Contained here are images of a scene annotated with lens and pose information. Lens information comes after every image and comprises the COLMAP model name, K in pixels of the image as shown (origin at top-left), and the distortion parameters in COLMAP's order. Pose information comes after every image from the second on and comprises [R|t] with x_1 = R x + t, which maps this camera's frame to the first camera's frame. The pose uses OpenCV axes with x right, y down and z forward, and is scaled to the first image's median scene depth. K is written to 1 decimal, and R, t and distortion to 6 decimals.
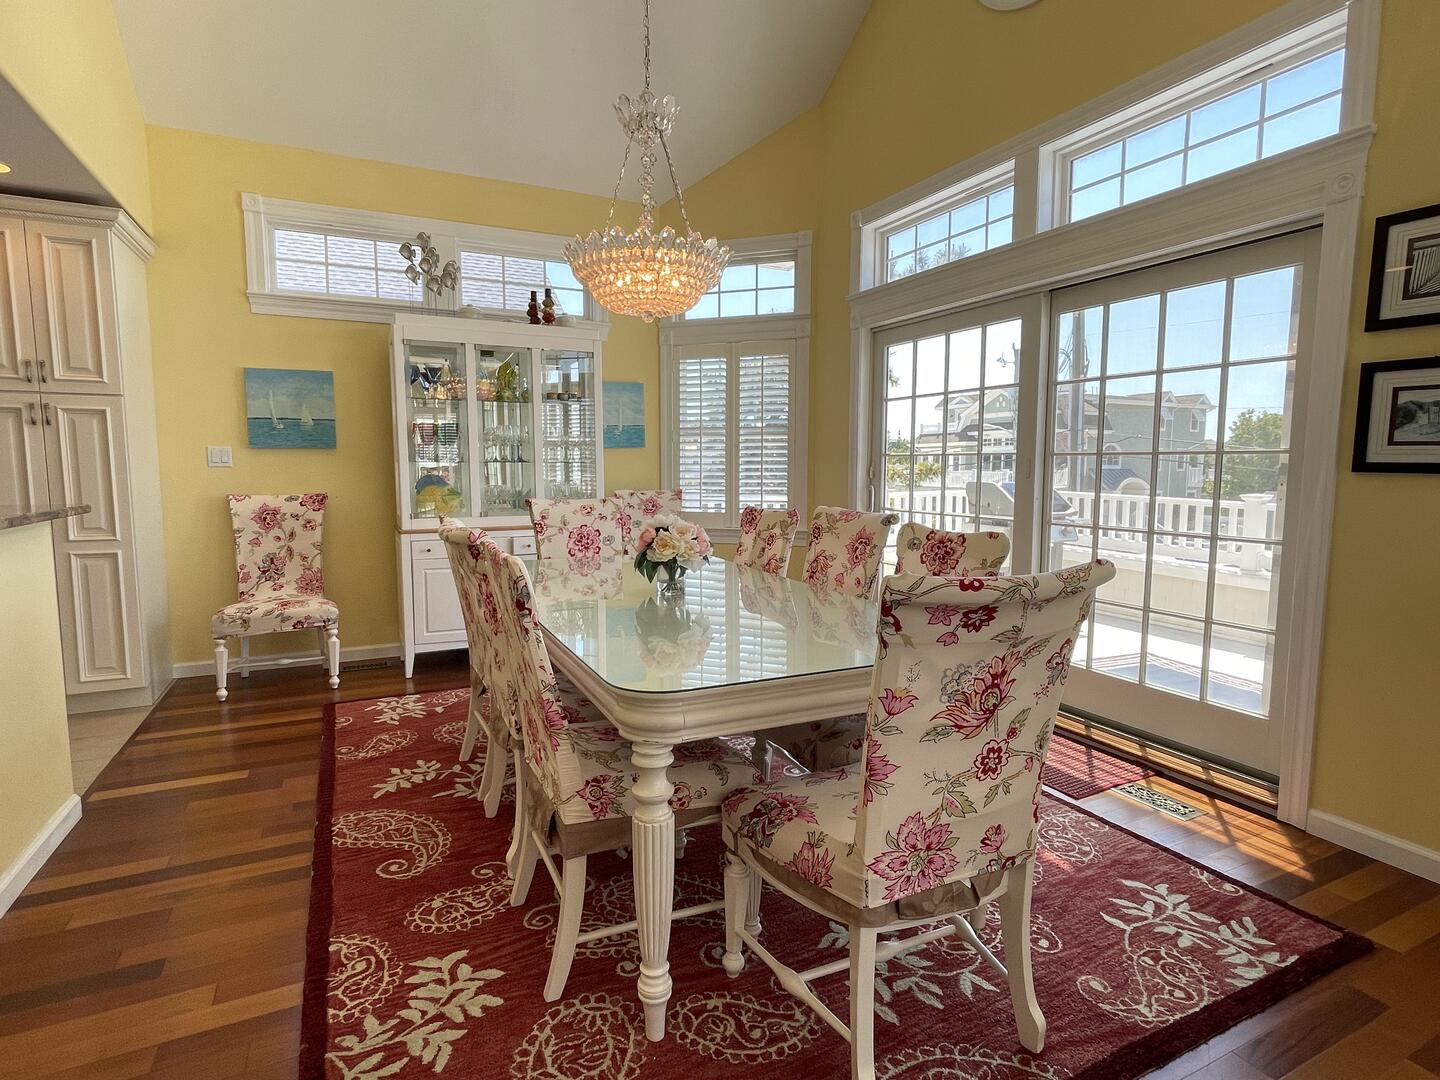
lens RADIAL K [[752.0, 0, 723.1], [0, 752.0, 538.7], [0, 0, 1]] dist [-0.002219, -0.000198]
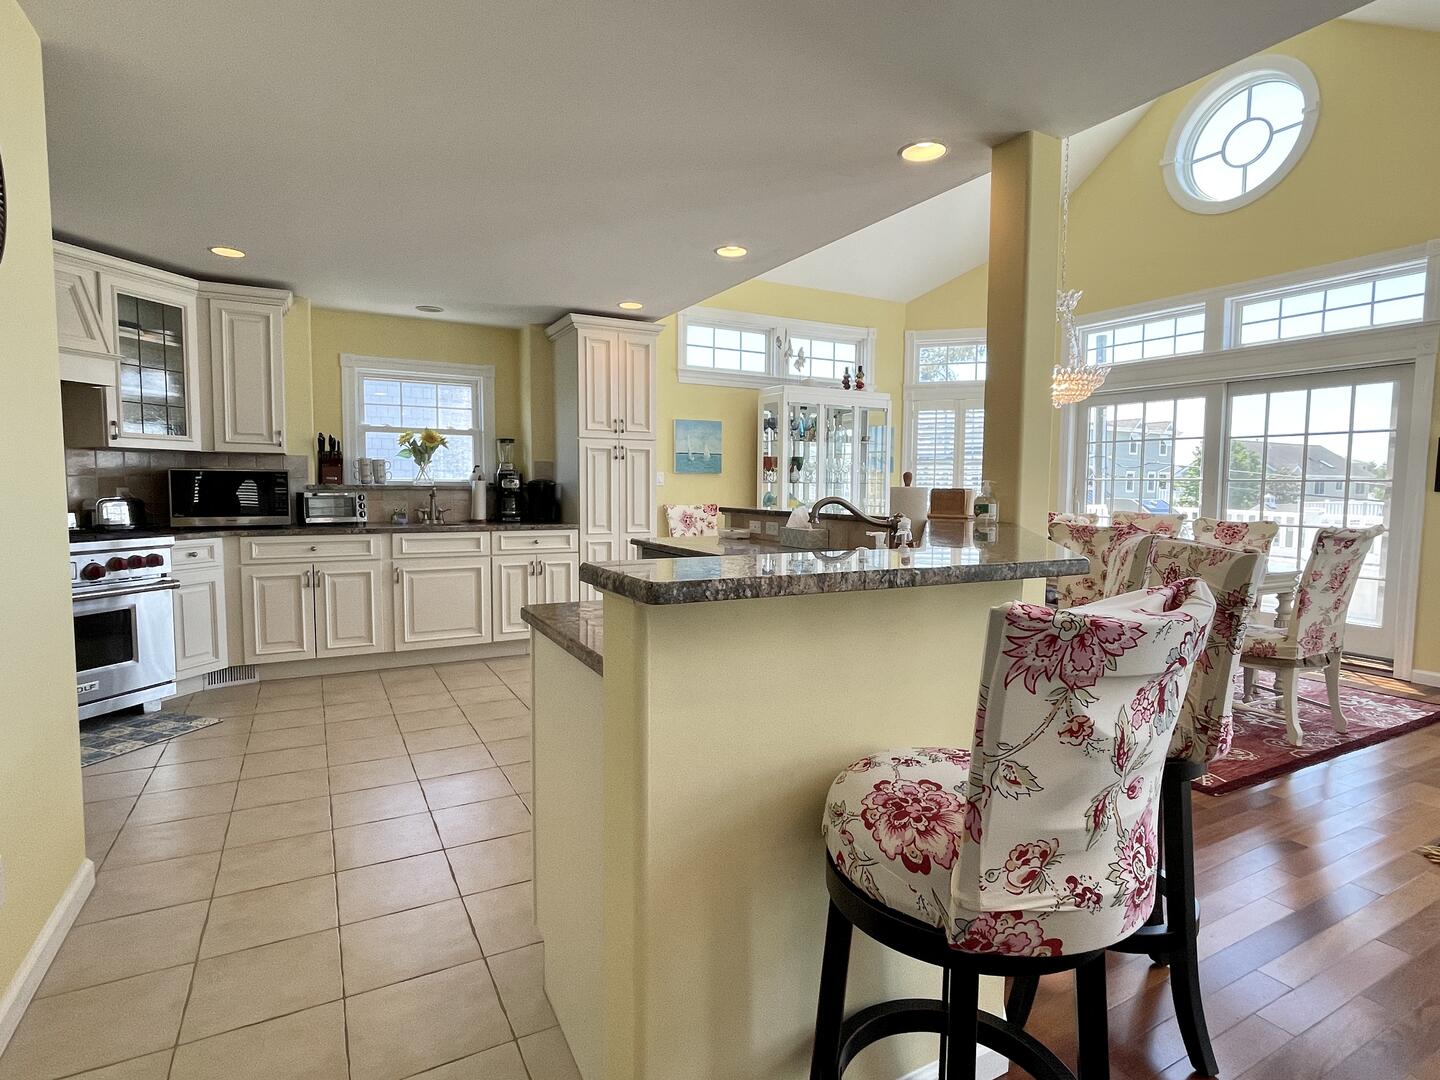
lens RADIAL K [[752.0, 0, 717.1], [0, 752.0, 539.3], [0, 0, 1]] dist [-0.002219, -0.000198]
pose [[0.999179, 0.002035, 0.040460, -0.761615], [-0.000996, 0.999670, -0.025679, 0.059572], [-0.040499, 0.025617, 0.998851, -0.601108]]
